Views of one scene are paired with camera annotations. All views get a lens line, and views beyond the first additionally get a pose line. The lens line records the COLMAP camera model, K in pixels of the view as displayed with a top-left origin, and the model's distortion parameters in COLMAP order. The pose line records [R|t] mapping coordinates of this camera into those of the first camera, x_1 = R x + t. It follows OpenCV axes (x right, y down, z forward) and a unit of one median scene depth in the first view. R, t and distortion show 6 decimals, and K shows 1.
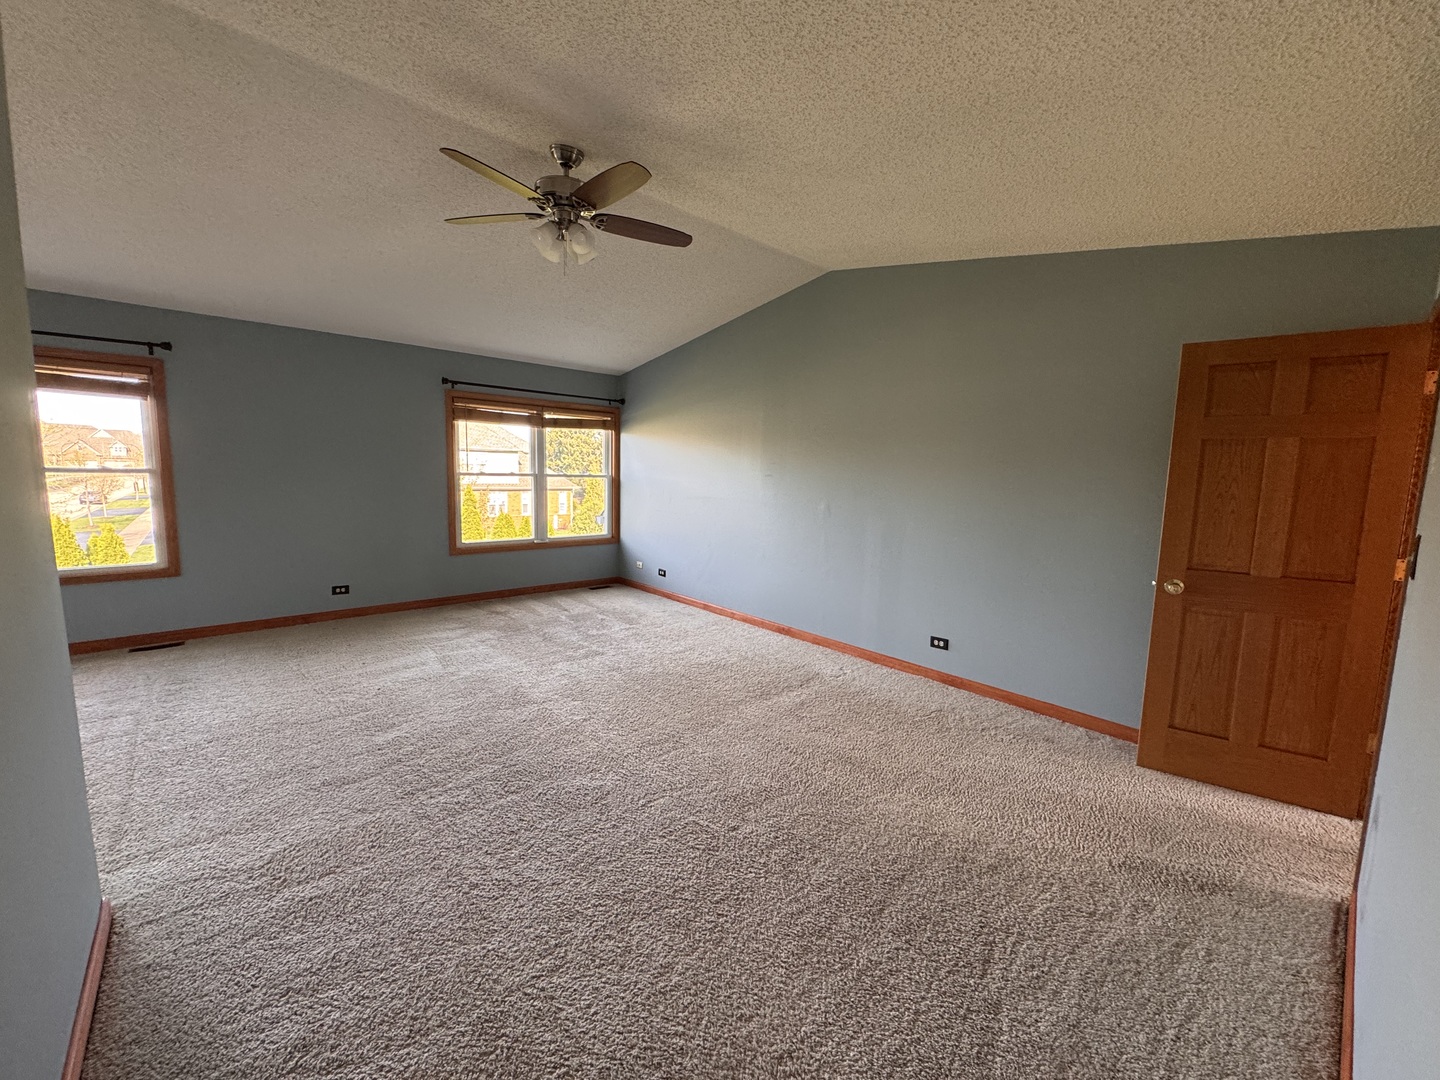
lens RADIAL K [[578.7, 0, 716.9], [0, 578.7, 537.4], [0, 0, 1]] dist [-0.001481, 0.000201]
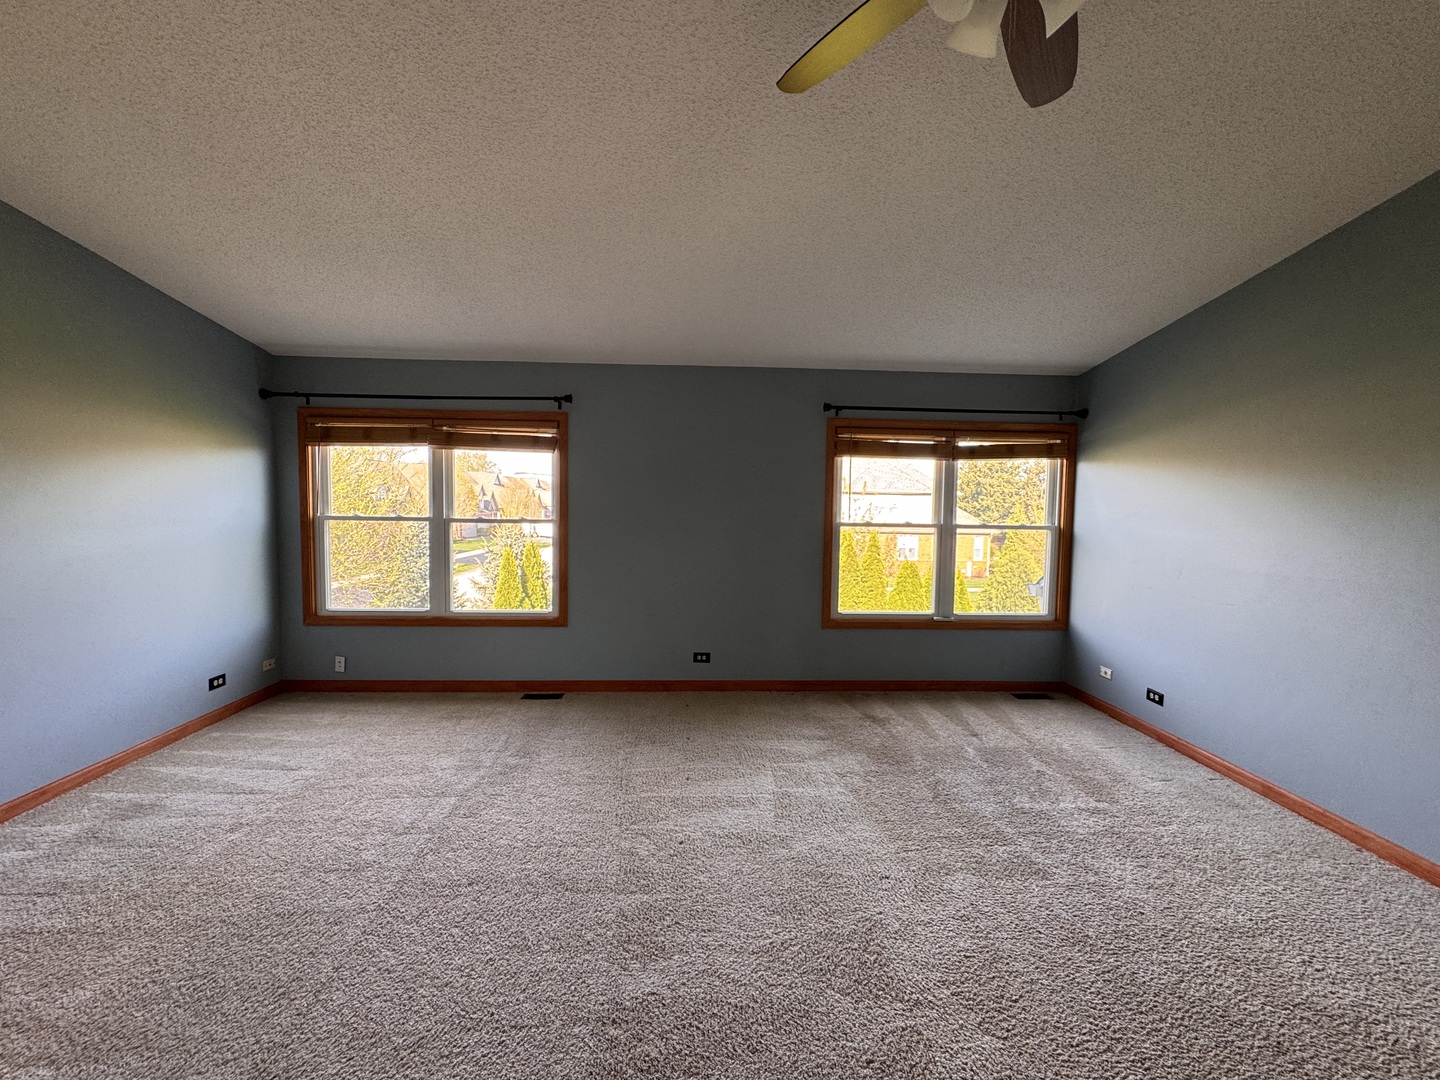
lens RADIAL K [[578.7, 0, 716.9], [0, 578.7, 537.4], [0, 0, 1]] dist [-0.001481, 0.000201]
pose [[0.774267, 0.023467, -0.632424, -0.081293], [-0.069054, 0.996478, -0.047566, -0.044752], [0.629081, 0.080500, 0.773160, 0.301493]]
